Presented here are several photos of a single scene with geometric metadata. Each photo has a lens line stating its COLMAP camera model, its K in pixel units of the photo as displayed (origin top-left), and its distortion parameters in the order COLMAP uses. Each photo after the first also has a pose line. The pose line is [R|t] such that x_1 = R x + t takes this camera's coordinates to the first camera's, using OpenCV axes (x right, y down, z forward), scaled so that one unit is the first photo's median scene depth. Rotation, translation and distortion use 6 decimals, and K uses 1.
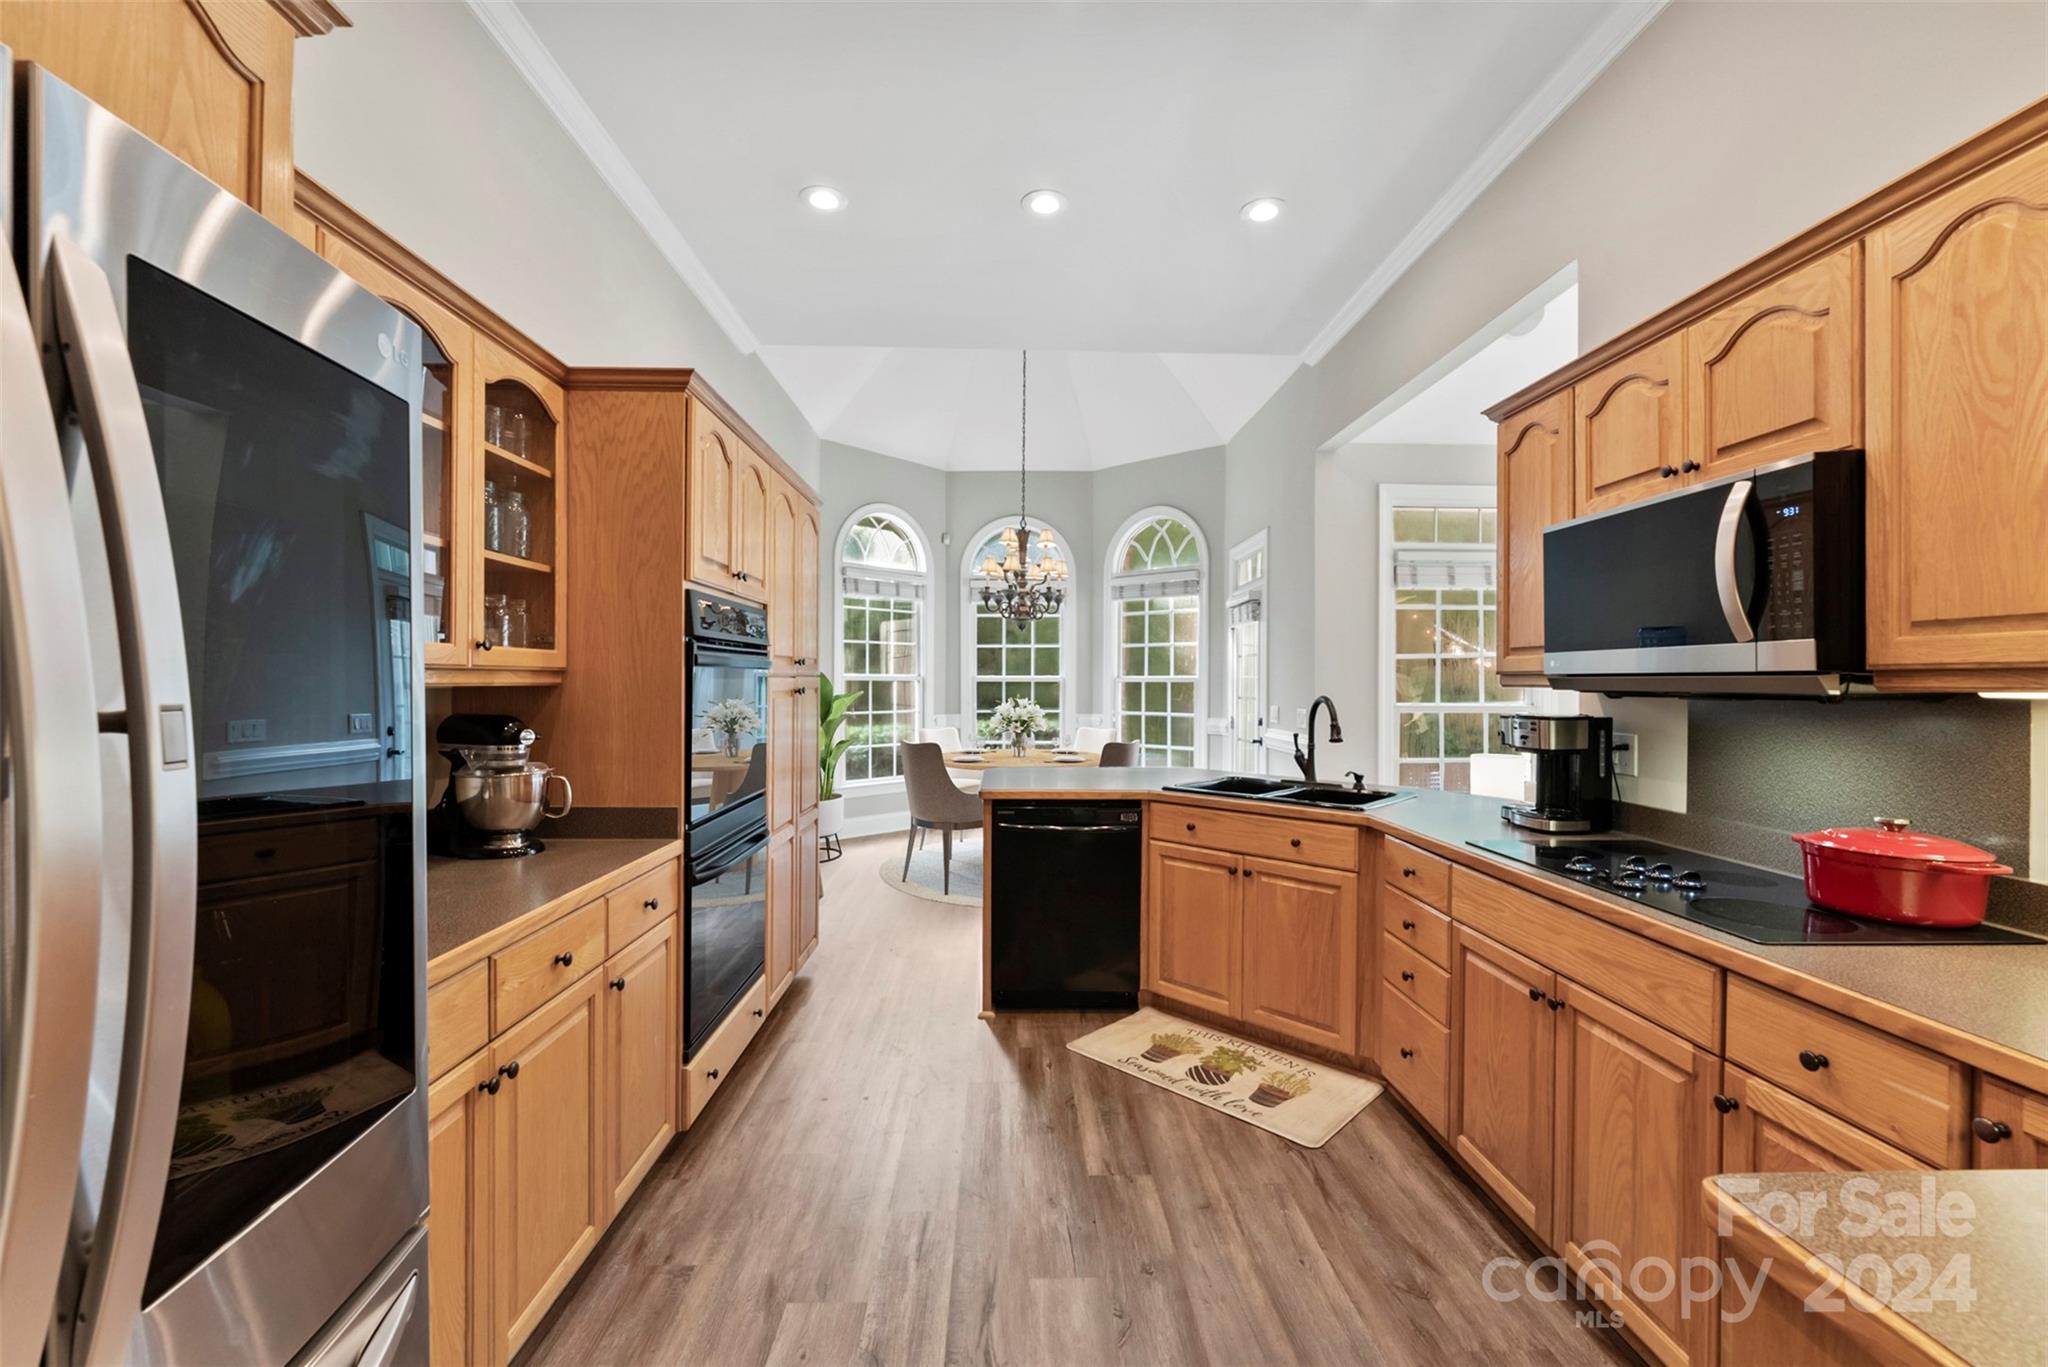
lens RADIAL K [[847.5, 0, 1024.0], [0, 847.5, 683.5], [0, 0, 1]] dist [-0.000792, -0.000154]
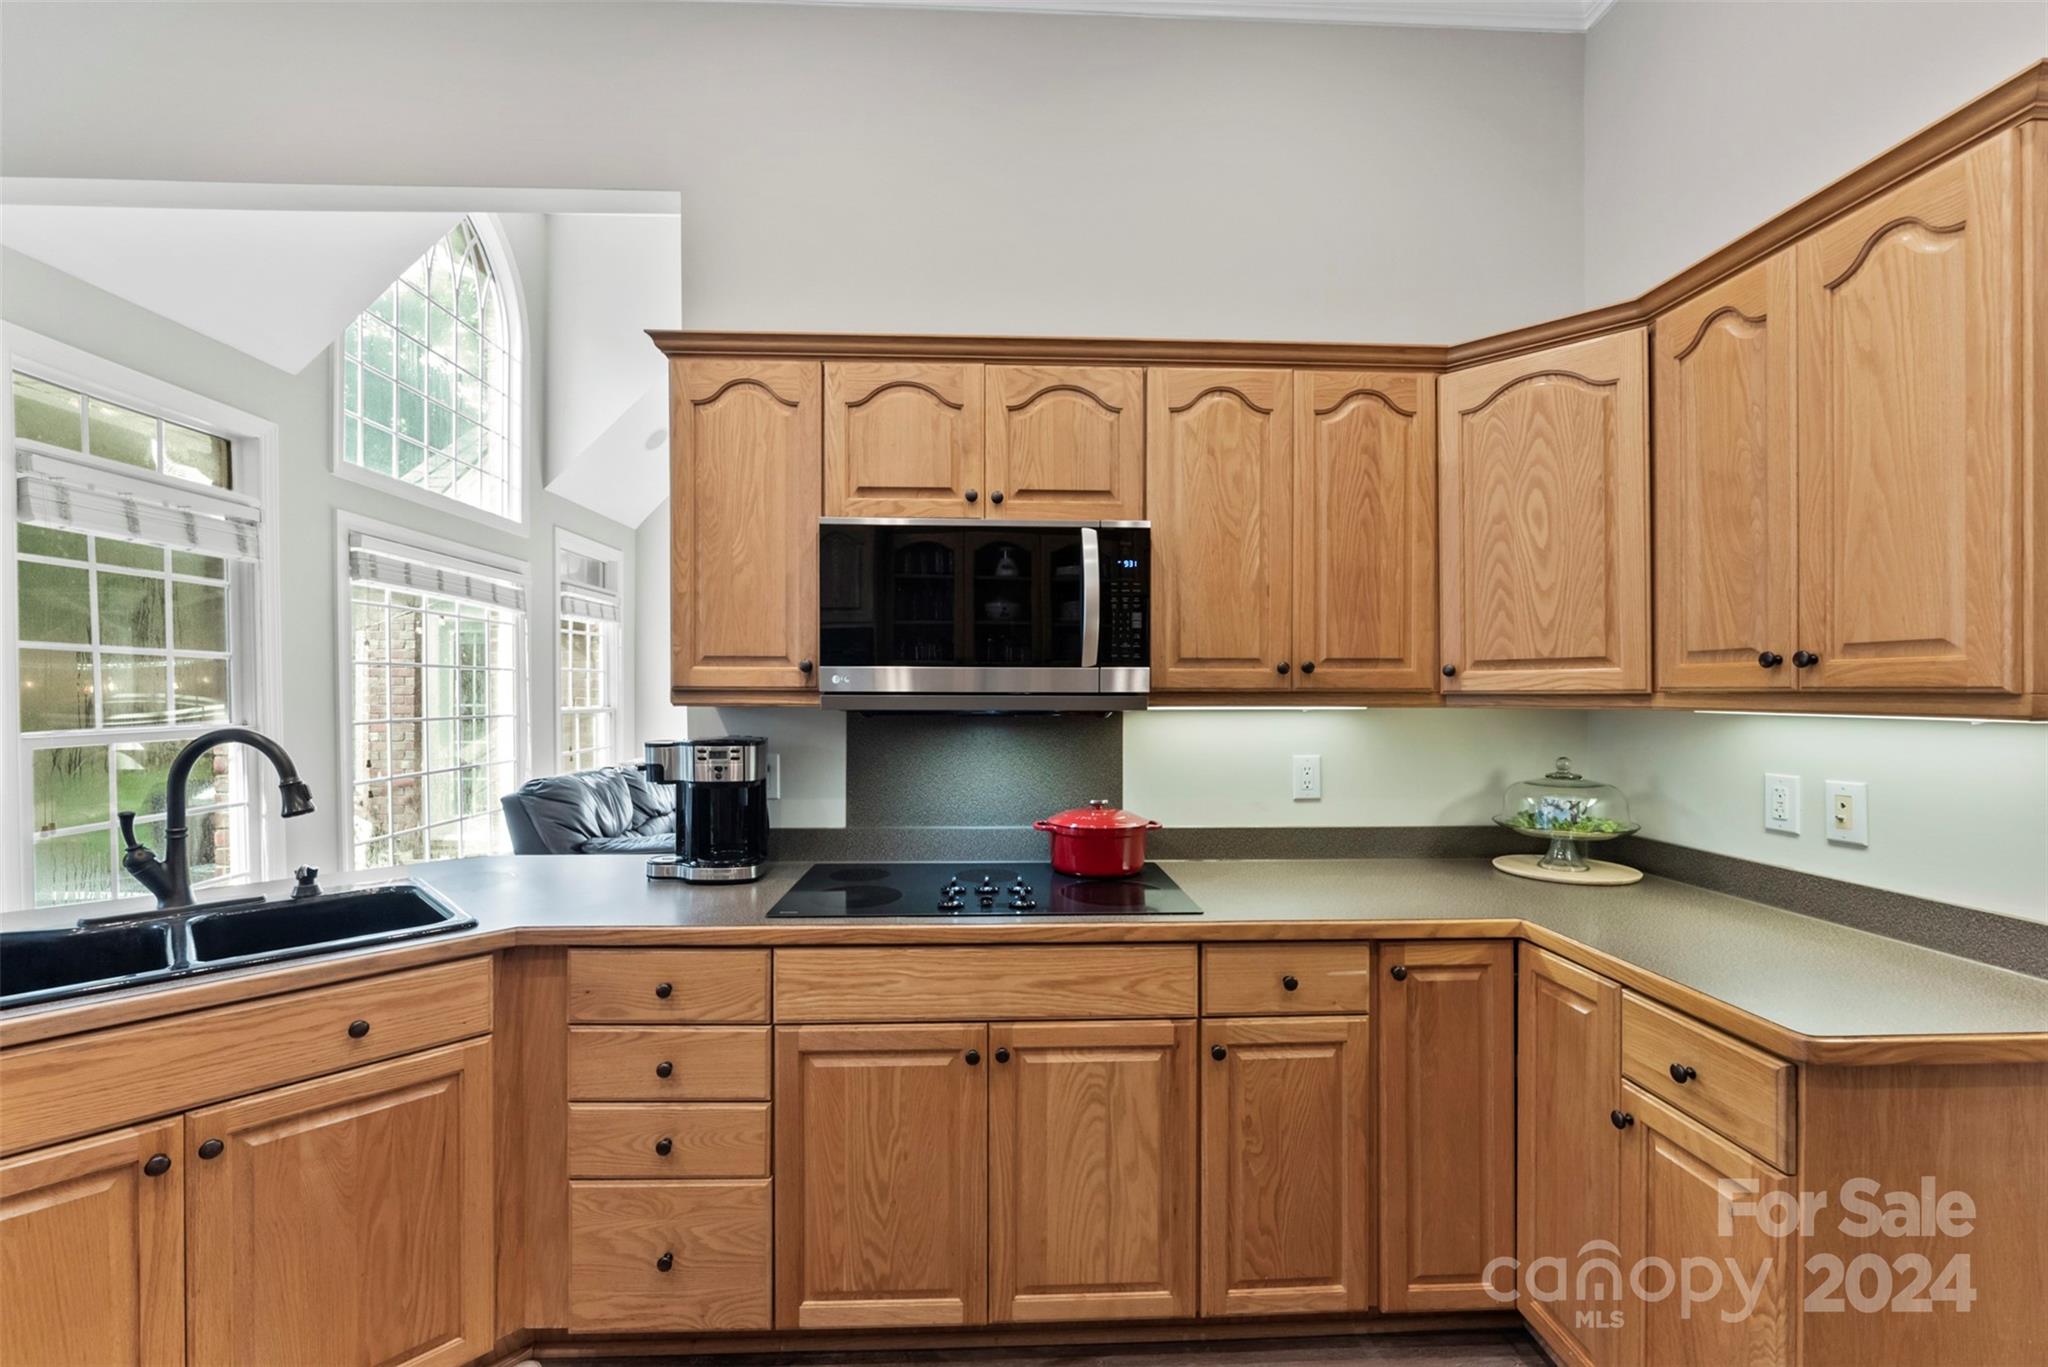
lens RADIAL K [[847.0, 0, 1015.1], [0, 847.0, 694.9], [0, 0, 1]] dist [-0.001633, -0.000267]
pose [[-0.011563, -0.012990, 0.999849, -0.225659], [0.000250, 0.999916, 0.012994, -0.018180], [-0.999933, 0.000400, -0.011559, 0.793042]]
